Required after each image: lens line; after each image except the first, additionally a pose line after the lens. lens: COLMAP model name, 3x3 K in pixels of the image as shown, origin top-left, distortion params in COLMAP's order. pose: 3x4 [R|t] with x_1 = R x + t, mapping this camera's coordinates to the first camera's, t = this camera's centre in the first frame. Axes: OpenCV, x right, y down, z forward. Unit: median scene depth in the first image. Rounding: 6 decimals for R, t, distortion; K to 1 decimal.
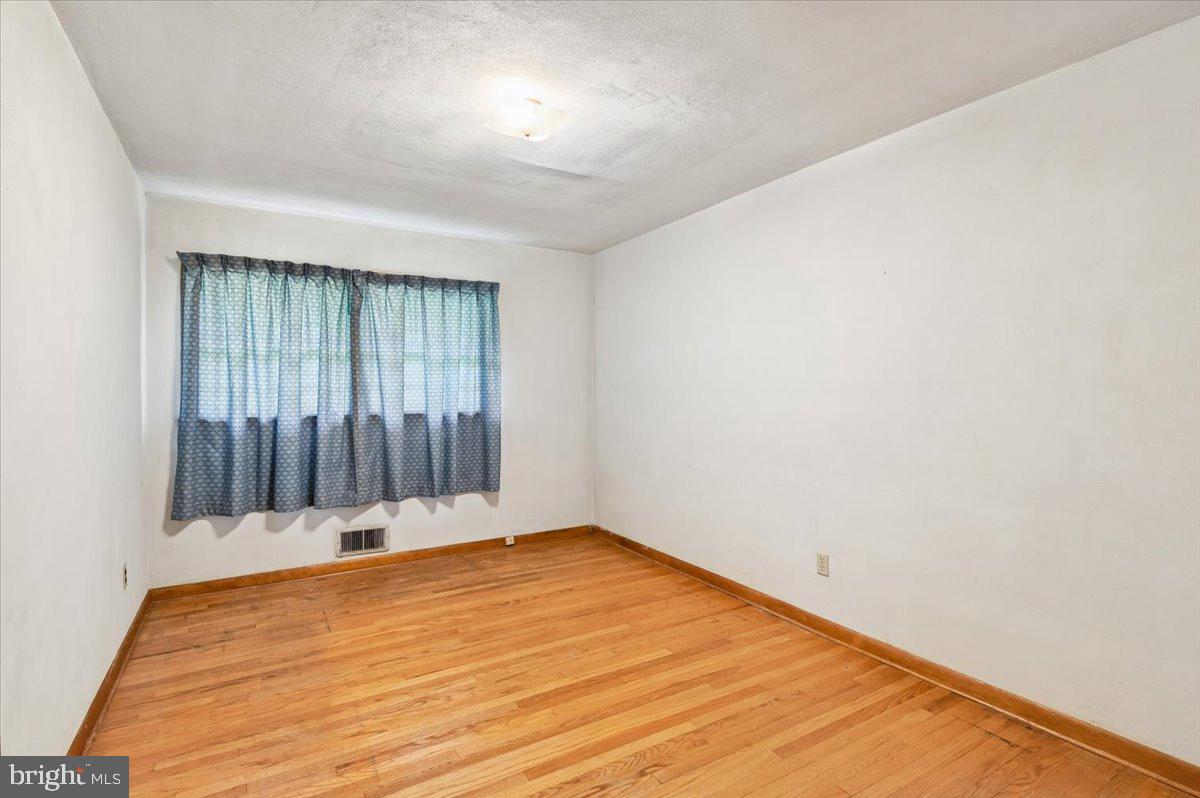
lens RADIAL K [[583.3, 0, 599.0], [0, 583.3, 393.2], [0, 0, 1]] dist [-0.007310, -0.013282]
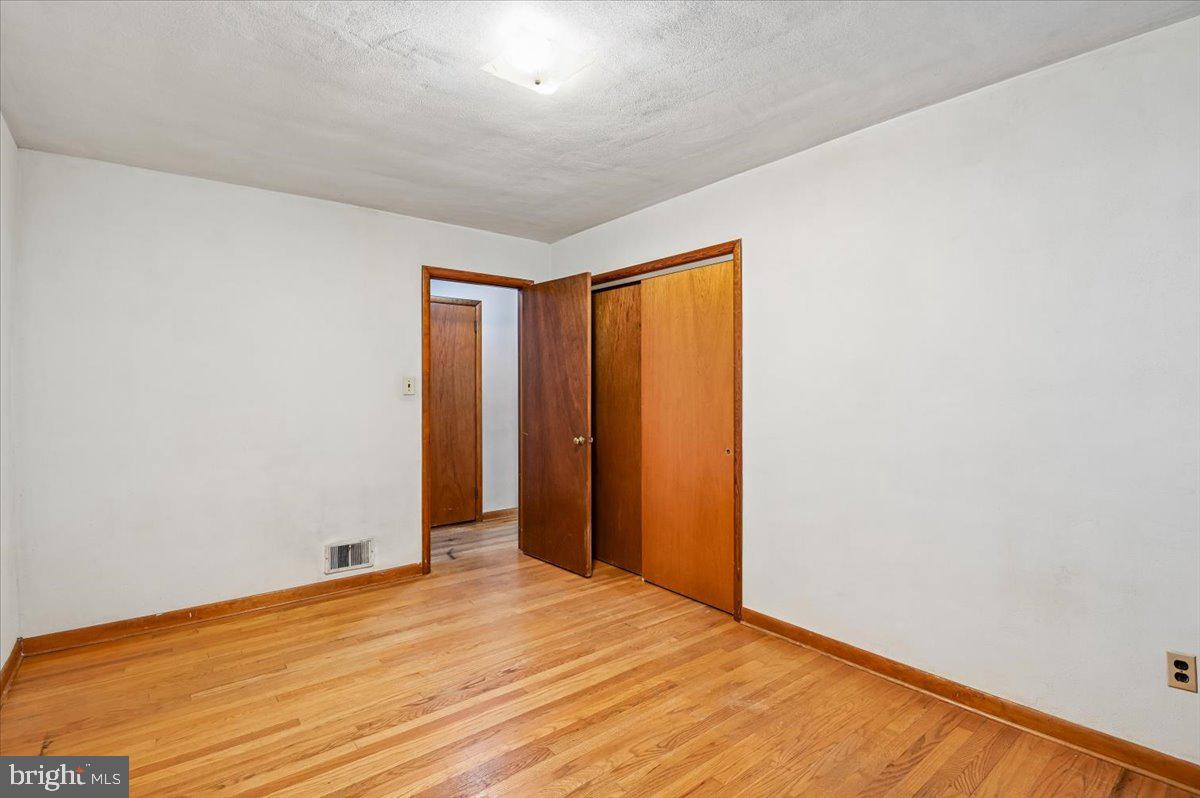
lens RADIAL K [[583.3, 0, 603.8], [0, 583.3, 388.2], [0, 0, 1]] dist [-0.007310, -0.013282]
pose [[-0.991352, 0.003876, -0.131174, -0.114798], [0.003167, 0.999979, 0.005620, -0.012249], [0.131193, 0.005156, -0.991343, 1.999979]]
